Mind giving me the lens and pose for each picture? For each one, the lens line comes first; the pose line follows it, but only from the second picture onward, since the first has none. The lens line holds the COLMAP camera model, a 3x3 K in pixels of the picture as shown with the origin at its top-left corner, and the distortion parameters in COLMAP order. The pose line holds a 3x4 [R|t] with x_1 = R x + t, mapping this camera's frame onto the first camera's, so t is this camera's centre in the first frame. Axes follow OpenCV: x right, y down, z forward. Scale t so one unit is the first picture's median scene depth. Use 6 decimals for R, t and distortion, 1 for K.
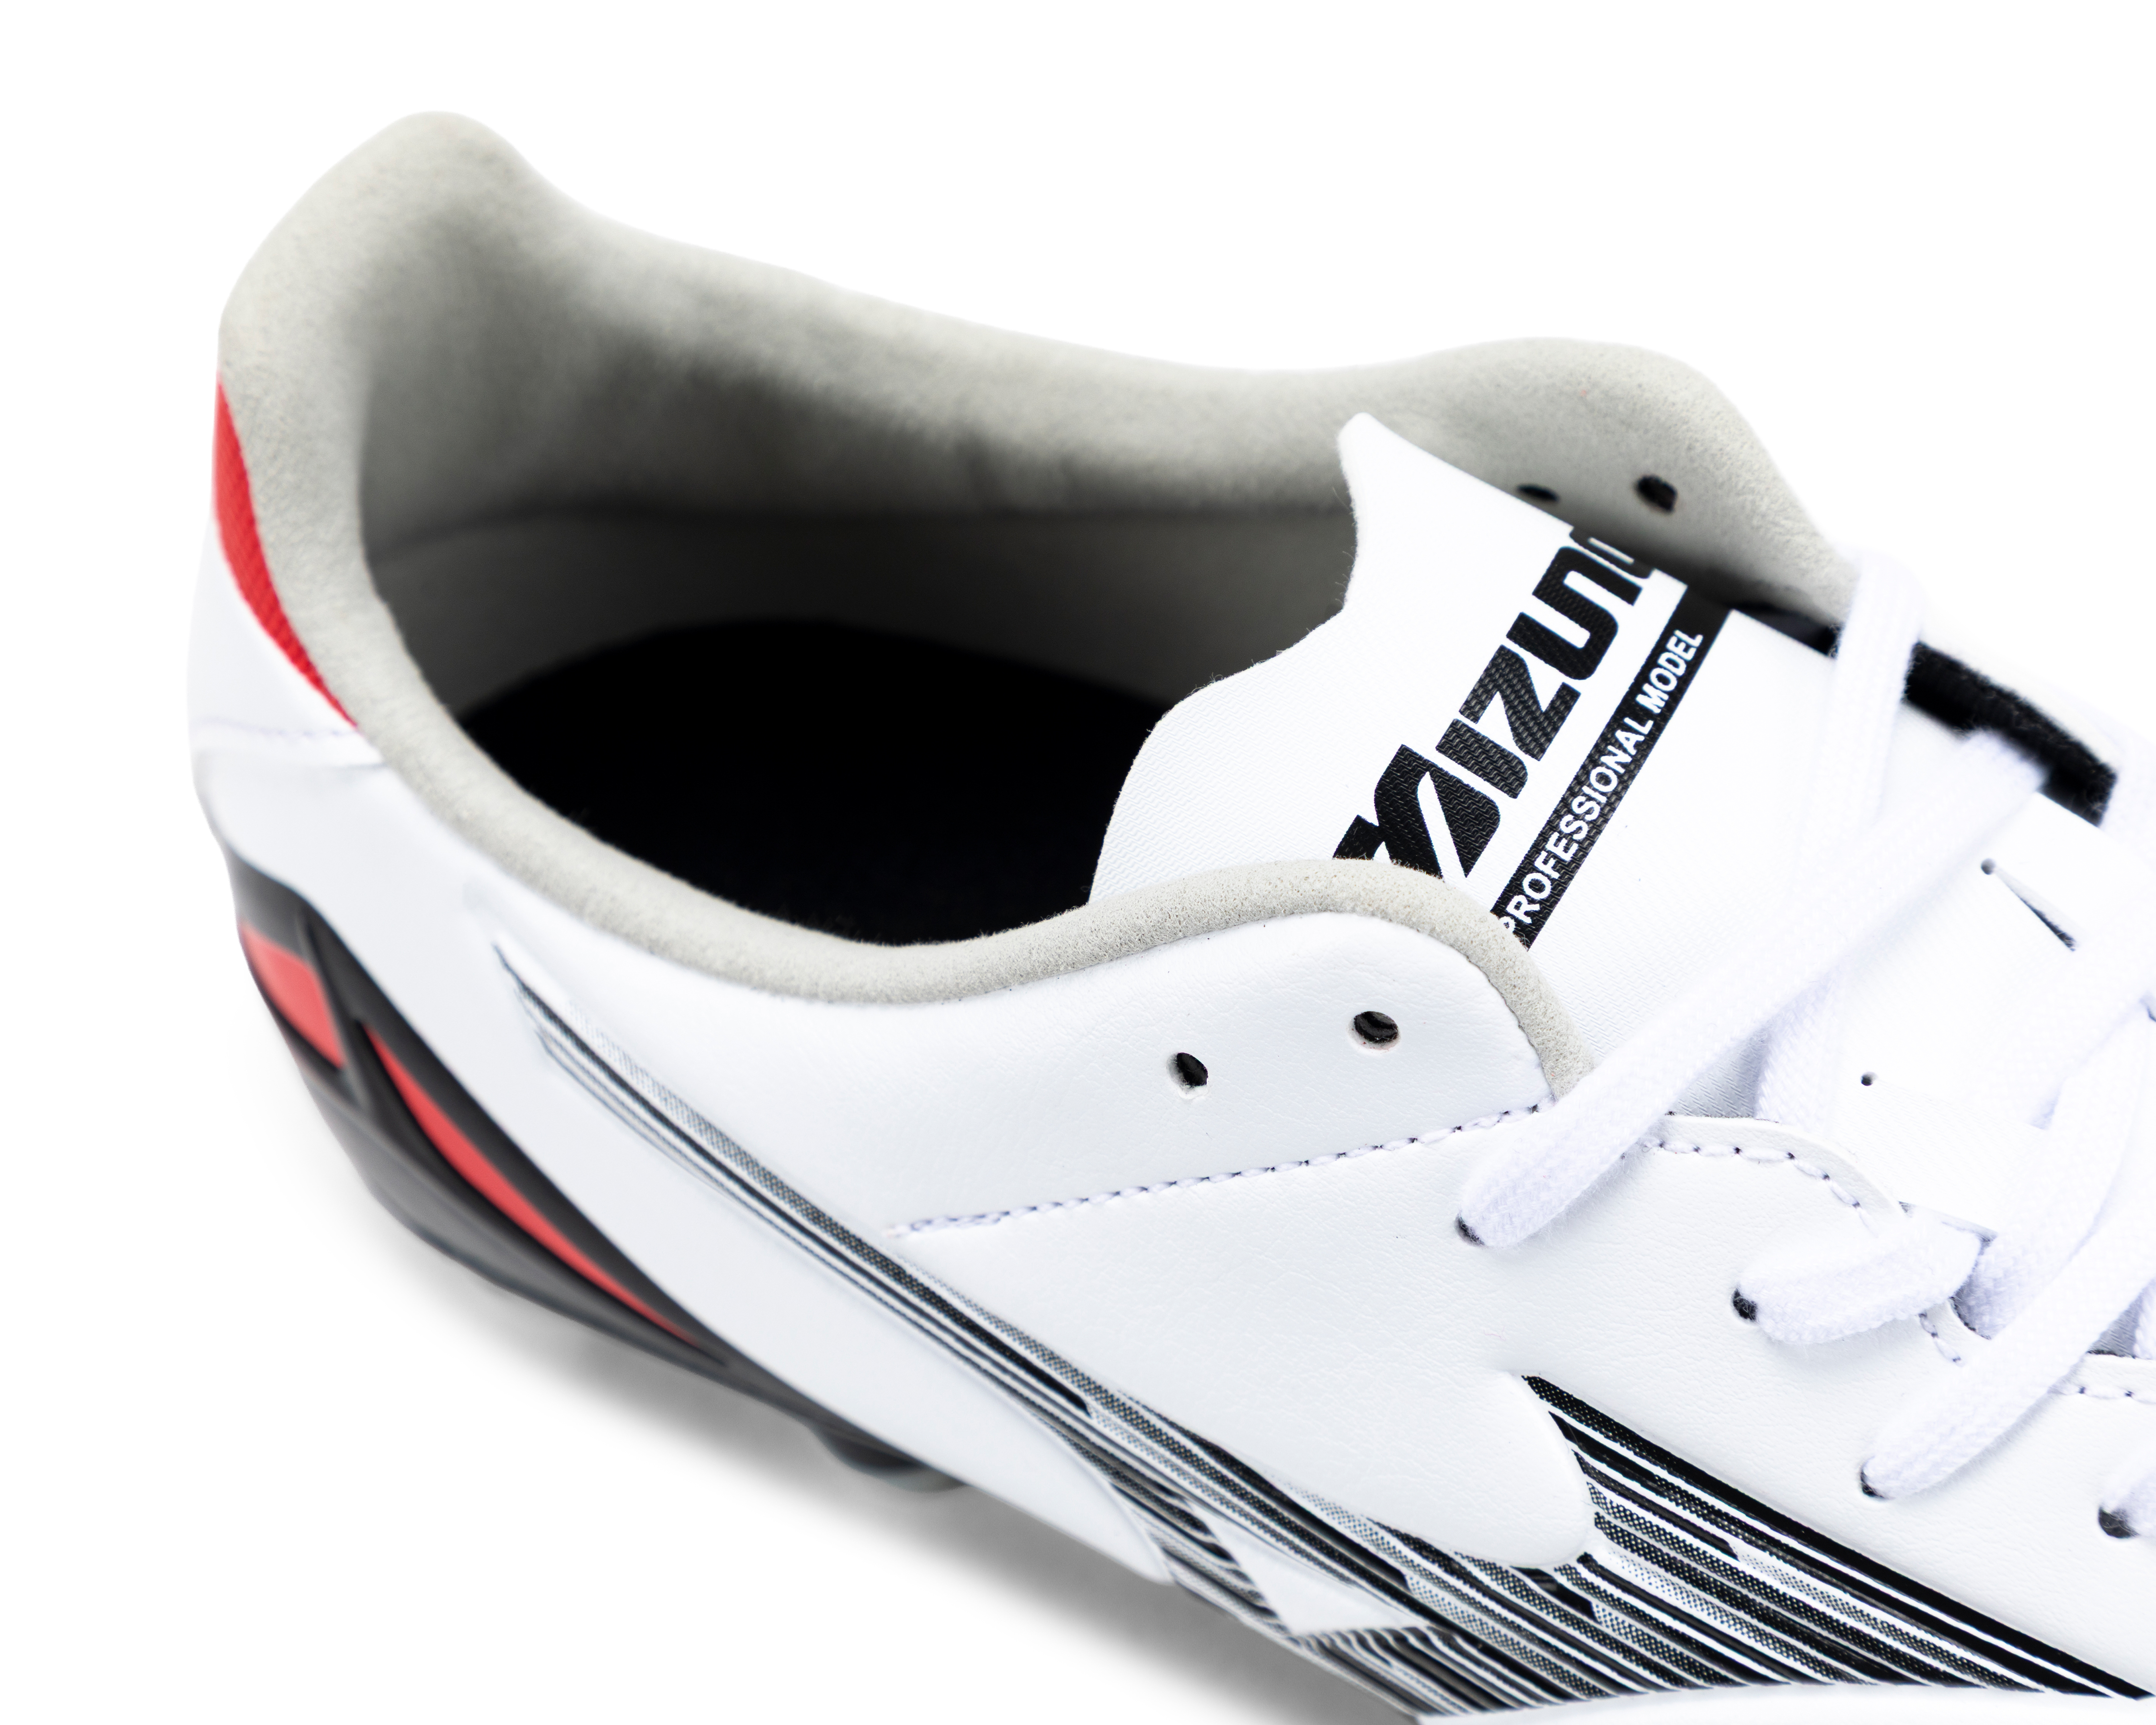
lens RADIAL K [[5827.4, 0, 1078.0], [0, 5827.4, 862.5], [0, 0, 1]] dist [-0.107773, 1.088043]
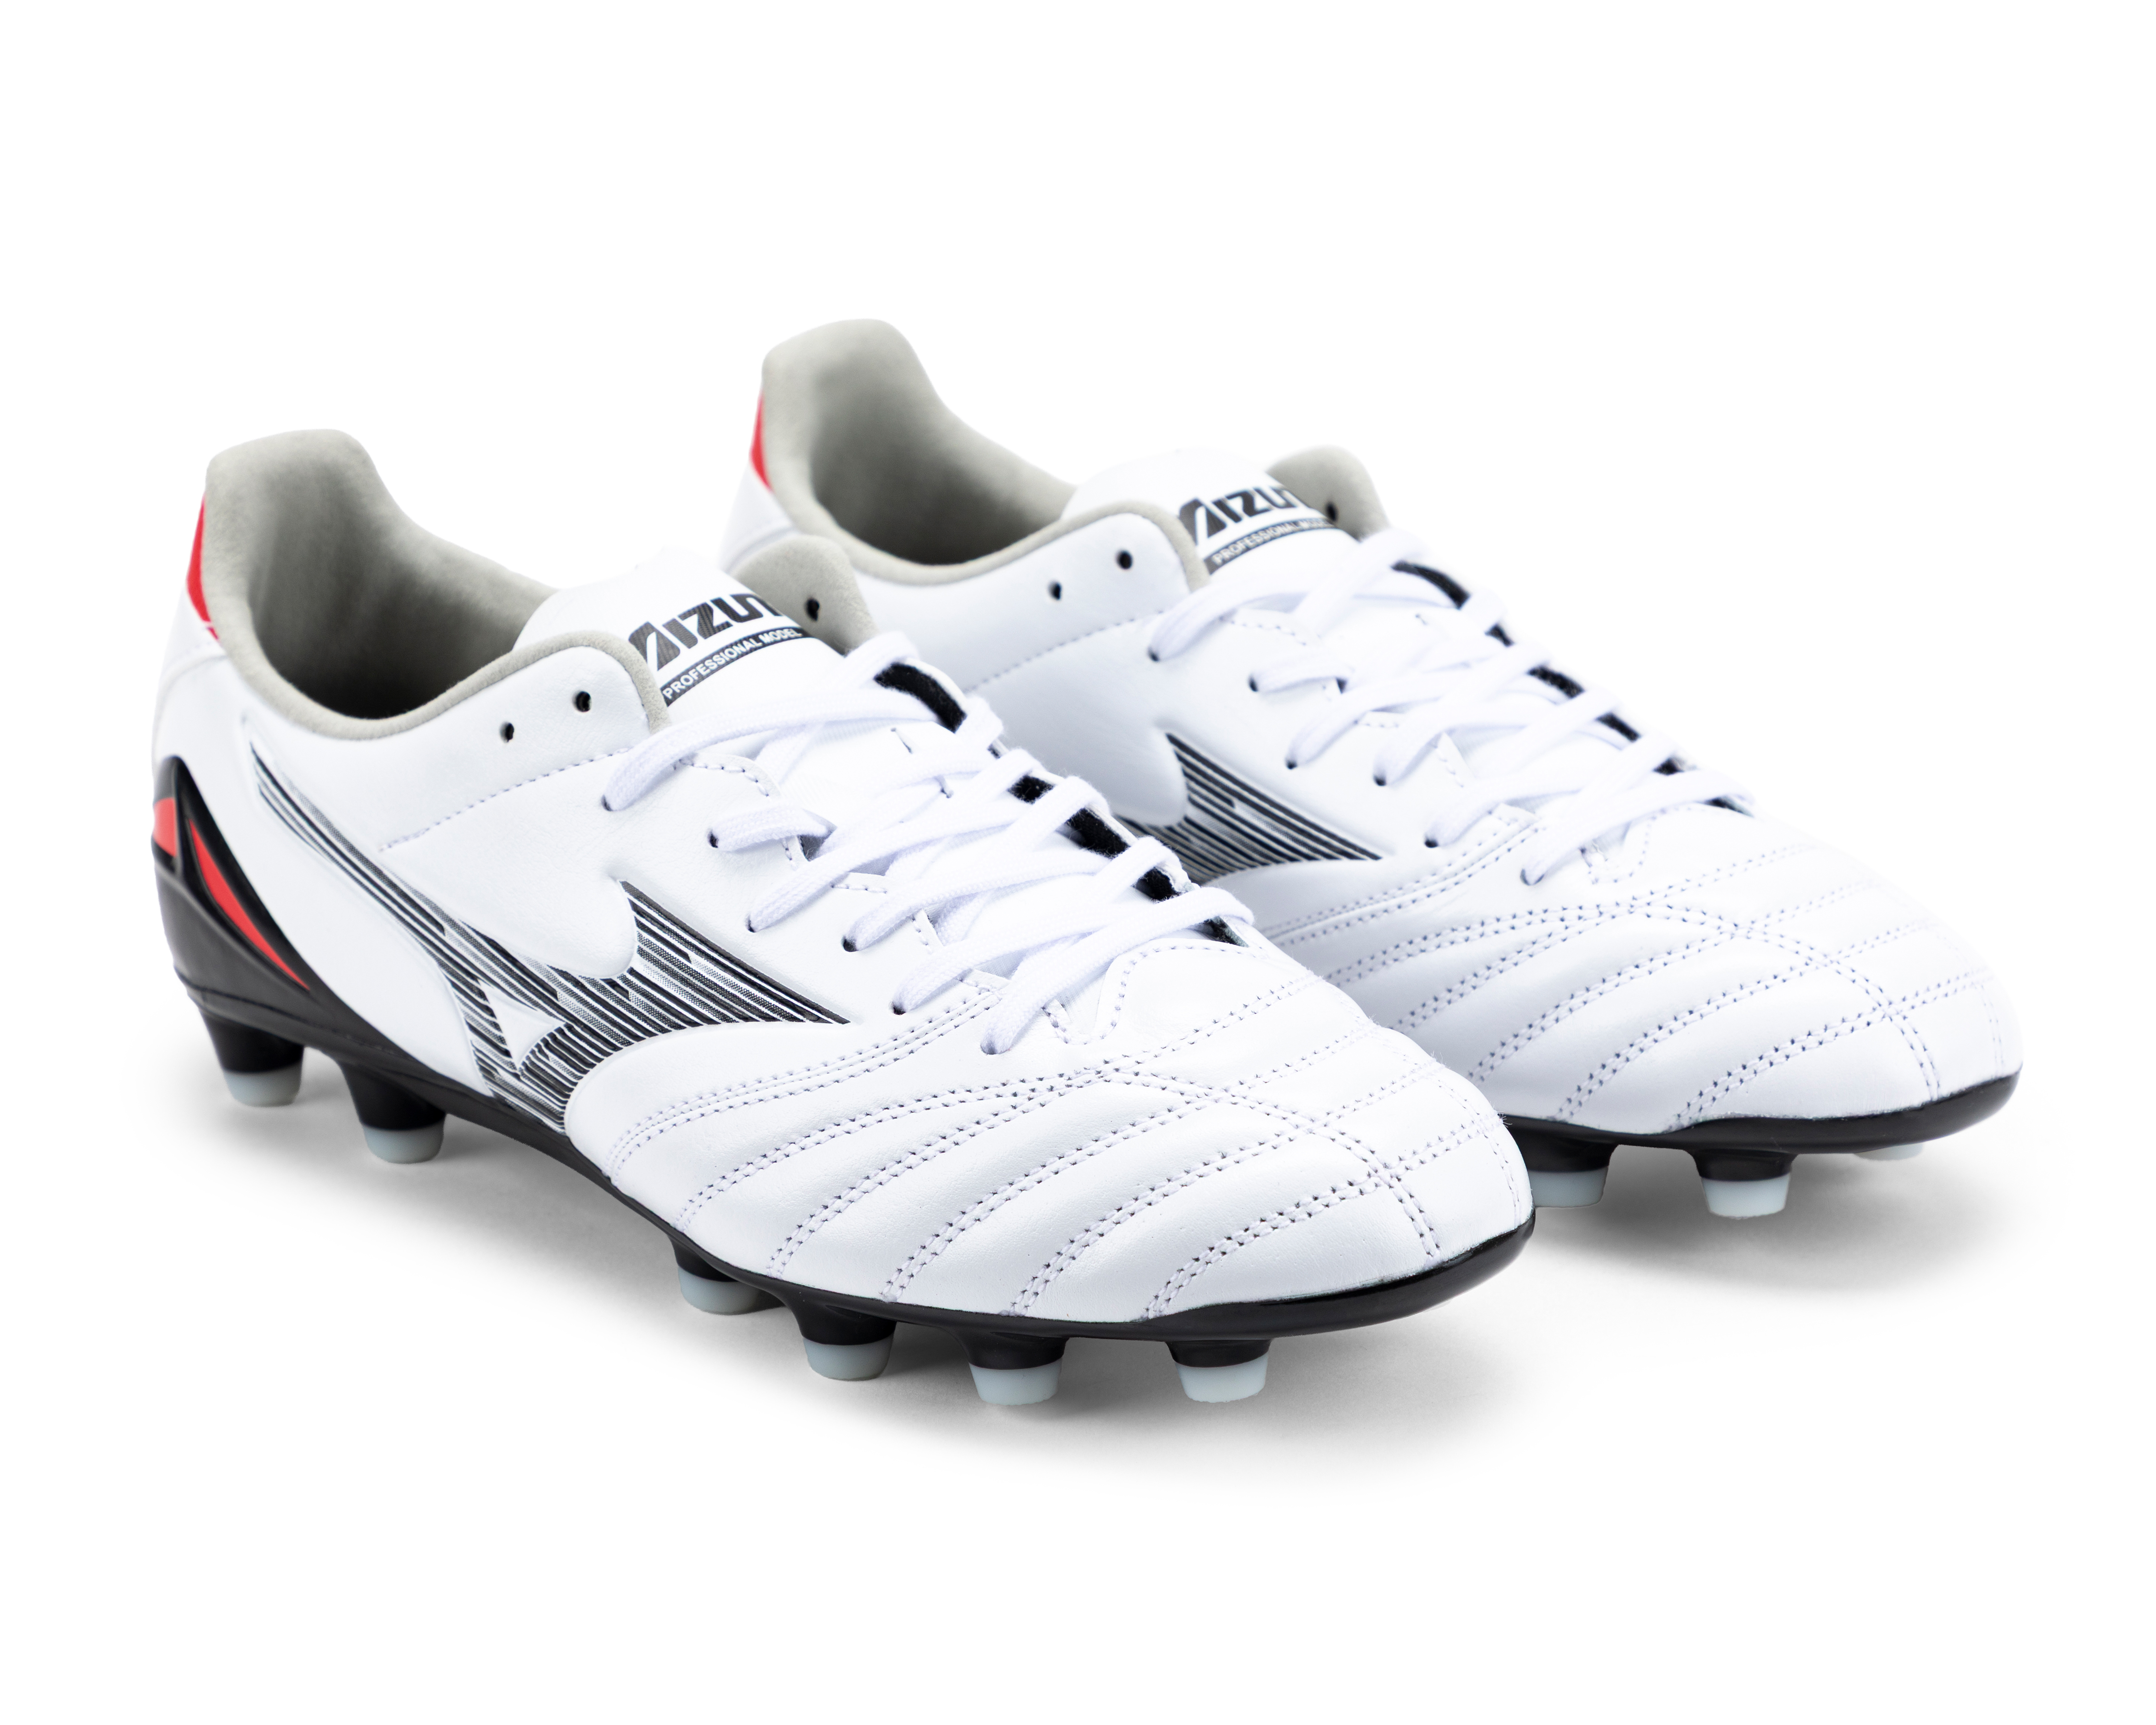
lens RADIAL K [[6741.1, 0, 1078.0], [0, 6741.1, 862.5], [0, 0, 1]] dist [0.152533, 0.976913]
pose [[0.971211, 0.149324, -0.185610, 0.704954], [-0.219120, 0.865666, -0.450122, 1.171809], [0.093462, 0.477834, 0.873464, -1.186268]]
